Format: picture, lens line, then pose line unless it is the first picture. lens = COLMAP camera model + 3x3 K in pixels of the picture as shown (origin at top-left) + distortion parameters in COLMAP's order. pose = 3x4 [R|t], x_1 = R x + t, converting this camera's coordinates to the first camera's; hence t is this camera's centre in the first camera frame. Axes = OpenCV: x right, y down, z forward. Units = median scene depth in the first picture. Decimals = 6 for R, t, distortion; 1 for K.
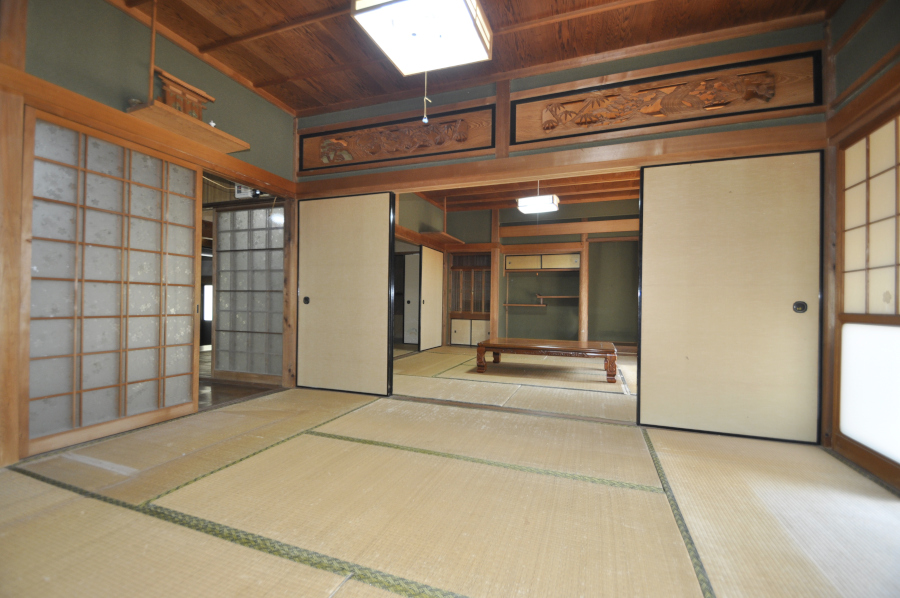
lens RADIAL K [[399.9, 0, 448.0], [0, 399.9, 299.0], [0, 0, 1]] dist [0.002191, -0.000404]
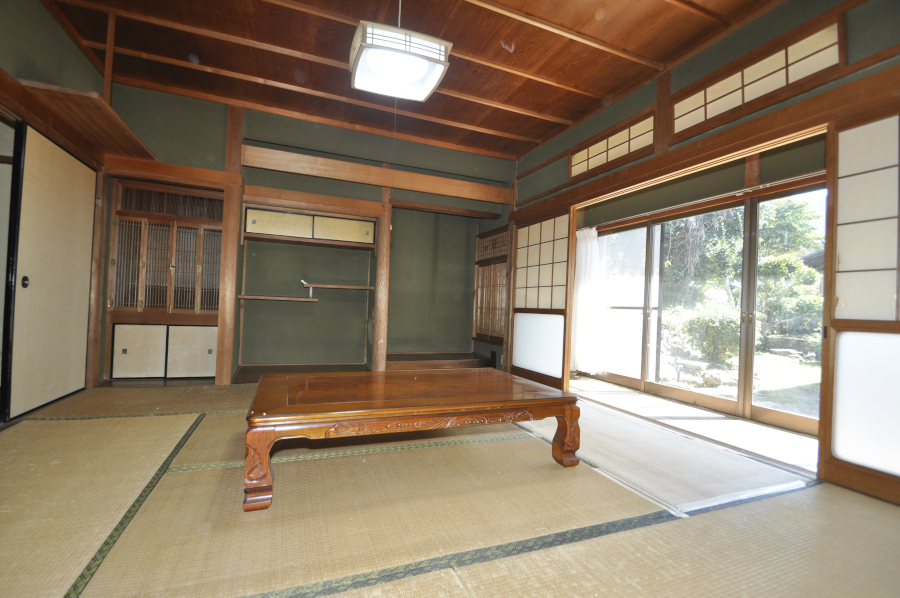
lens RADIAL K [[399.9, 0, 449.1], [0, 399.9, 300.1], [0, 0, 1]] dist [0.002191, -0.000404]
pose [[0.728836, 0.020860, 0.684371, -0.025509], [-0.032248, 0.999472, 0.003879, 0.007985], [-0.683929, -0.024897, 0.729124, 0.398061]]
